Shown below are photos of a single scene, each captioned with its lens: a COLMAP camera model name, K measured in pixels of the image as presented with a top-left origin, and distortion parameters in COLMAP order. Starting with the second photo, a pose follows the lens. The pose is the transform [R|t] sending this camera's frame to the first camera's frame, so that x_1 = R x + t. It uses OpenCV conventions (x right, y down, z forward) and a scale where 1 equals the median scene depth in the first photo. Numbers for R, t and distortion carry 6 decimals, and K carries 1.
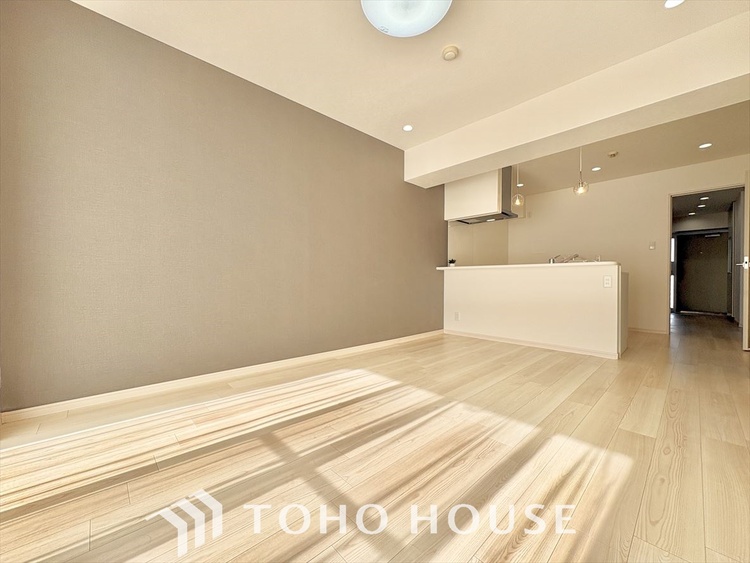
lens RADIAL K [[298.6, 0, 375.0], [0, 298.6, 281.5], [0, 0, 1]] dist [0.002224, -0.000168]
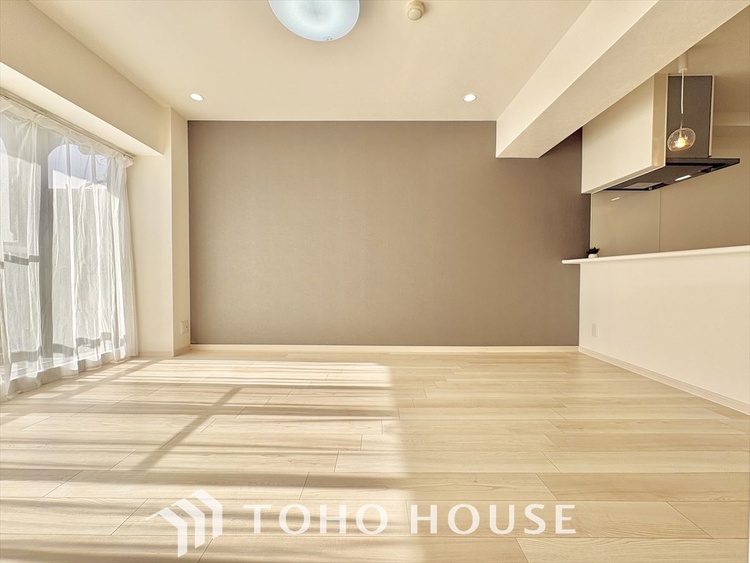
lens RADIAL K [[298.6, 0, 375.0], [0, 298.6, 281.5], [0, 0, 1]] dist [0.002224, -0.000168]
pose [[0.727785, 0.013709, -0.685668, 0.703065], [-0.003571, 0.999862, 0.016200, -0.010705], [0.685796, -0.009342, 0.727734, 0.277219]]
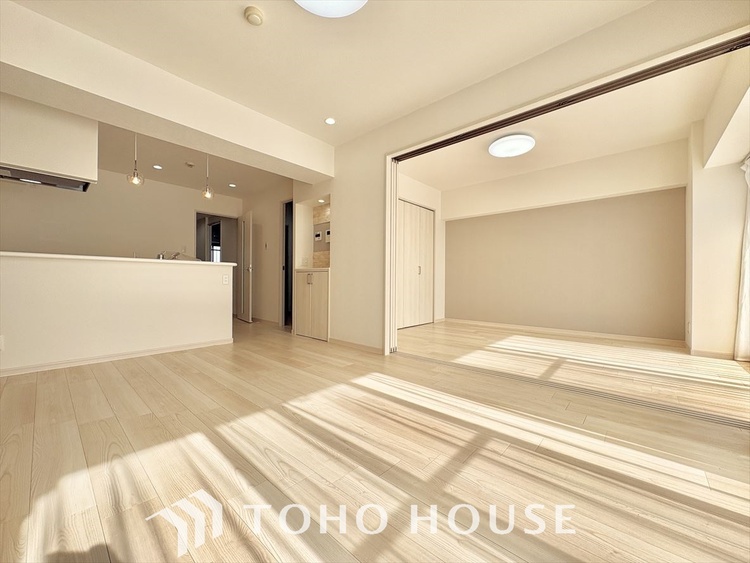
lens RADIAL K [[298.6, 0, 375.0], [0, 298.6, 281.5], [0, 0, 1]] dist [0.002224, -0.000168]
pose [[-0.084337, -0.003844, 0.996430, -0.600899], [-0.002317, 0.999991, 0.003662, 0.003251], [-0.996435, -0.002000, -0.084345, 0.671026]]
